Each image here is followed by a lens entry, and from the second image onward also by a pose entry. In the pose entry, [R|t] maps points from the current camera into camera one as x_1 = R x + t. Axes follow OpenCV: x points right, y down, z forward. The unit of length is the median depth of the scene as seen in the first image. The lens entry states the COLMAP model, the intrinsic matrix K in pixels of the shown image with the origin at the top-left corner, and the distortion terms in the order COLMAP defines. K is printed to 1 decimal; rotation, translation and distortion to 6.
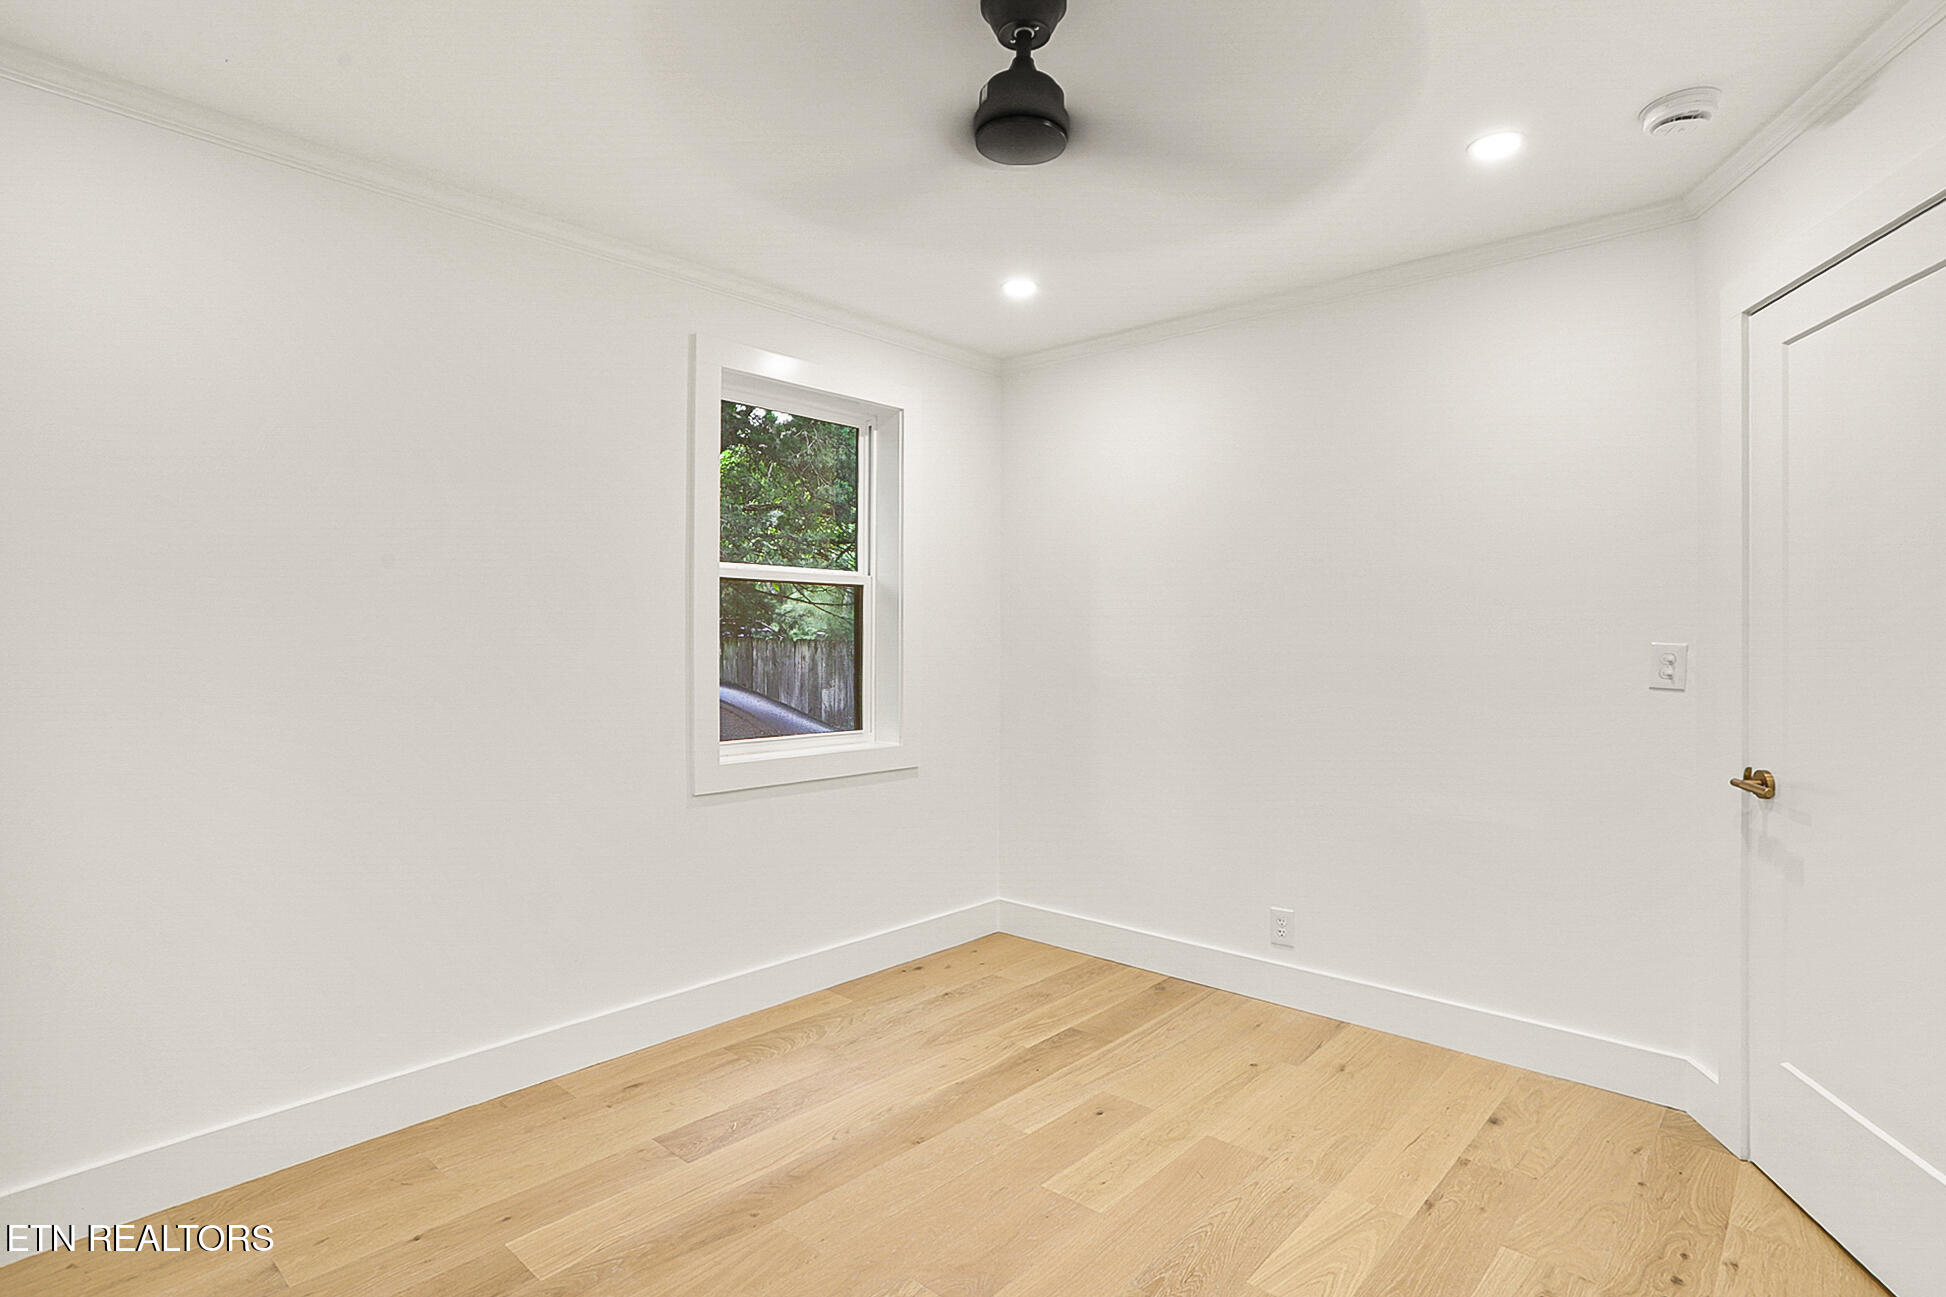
lens RADIAL K [[949.4, 0, 981.4], [0, 949.4, 643.4], [0, 0, 1]] dist [-0.045785, 0.025961]
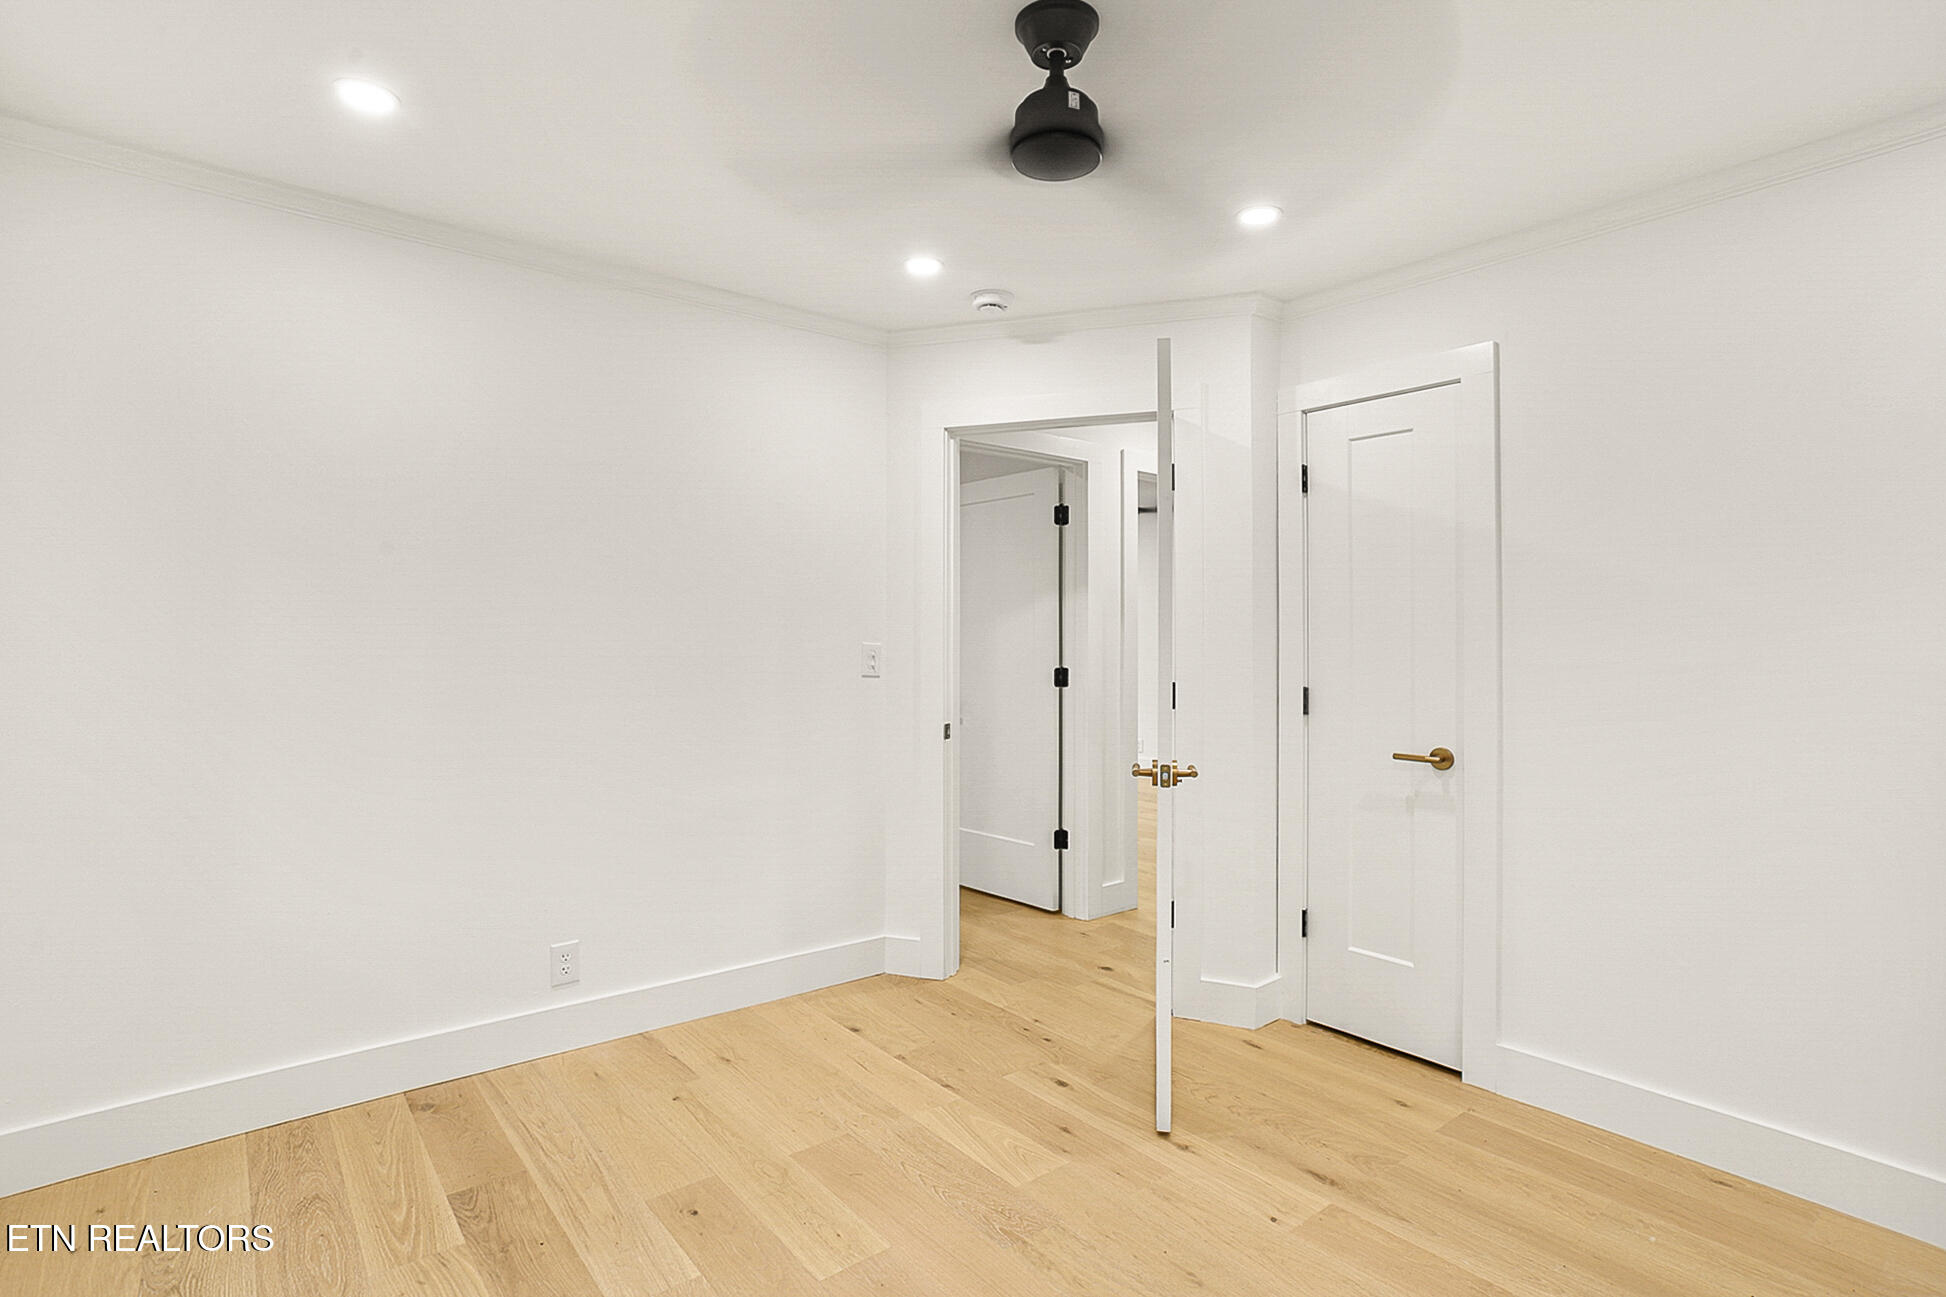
lens RADIAL K [[949.4, 0, 981.4], [0, 949.4, 643.4], [0, 0, 1]] dist [-0.045785, 0.025961]
pose [[0.152241, 0.005055, 0.988330, -0.563683], [-0.002678, 0.999985, -0.004702, 0.005575], [-0.988340, -0.001931, 0.152253, 0.551774]]
